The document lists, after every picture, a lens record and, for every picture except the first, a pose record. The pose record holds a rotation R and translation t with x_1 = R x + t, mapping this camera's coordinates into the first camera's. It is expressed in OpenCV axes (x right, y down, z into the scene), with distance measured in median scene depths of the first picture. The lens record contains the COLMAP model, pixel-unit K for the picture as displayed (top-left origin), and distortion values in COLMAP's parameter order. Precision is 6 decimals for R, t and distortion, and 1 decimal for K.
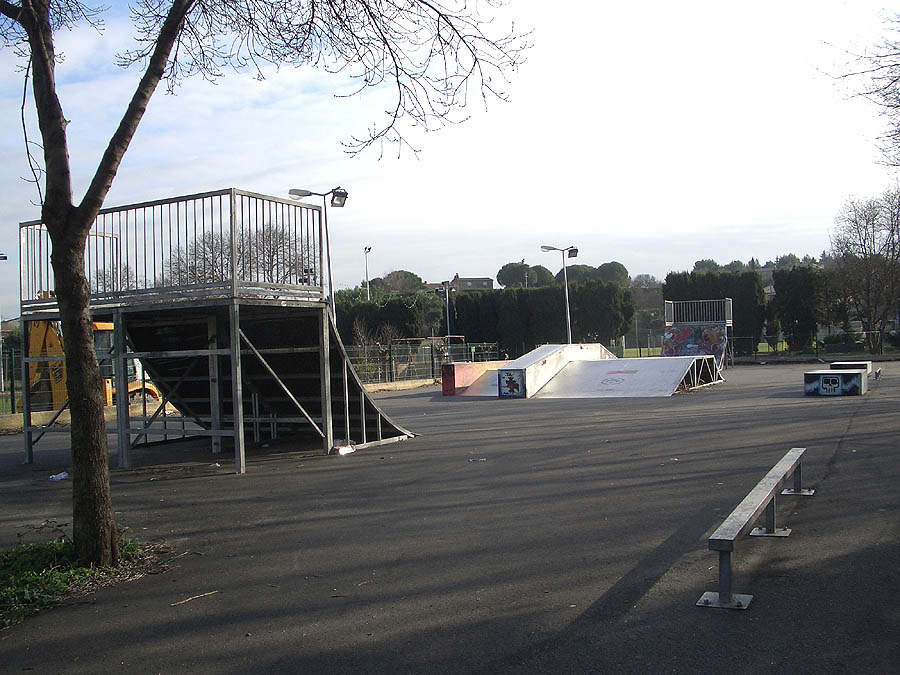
lens RADIAL K [[941.3, 0, 436.0], [0, 941.3, 336.4], [0, 0, 1]] dist [-0.274063, 0.327809]
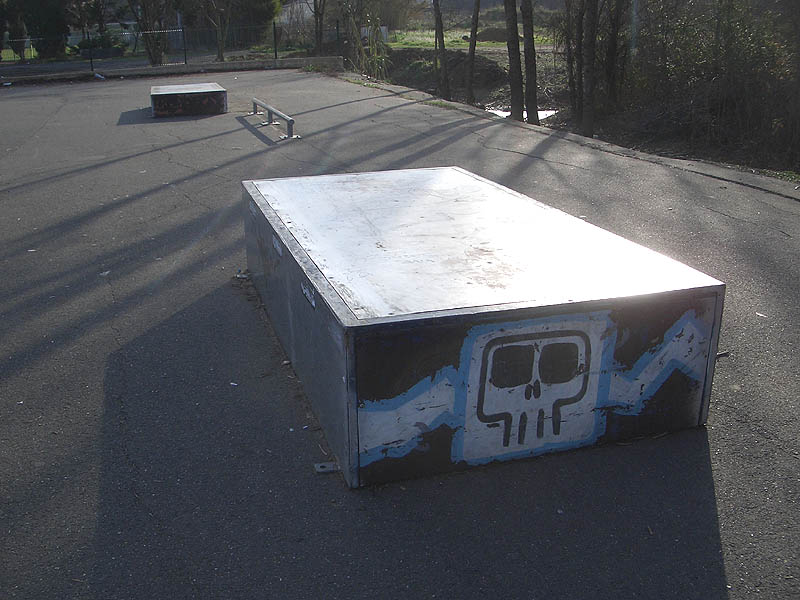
lens RADIAL K [[836.7, 0, 387.5], [0, 836.7, 299.0], [0, 0, 1]] dist [-0.274063, 0.327809]
pose [[0.716108, -0.202651, 0.667924, 0.068092], [-0.013017, 0.952881, 0.303065, 0.000874], [-0.697868, -0.225721, 0.679728, 0.185784]]
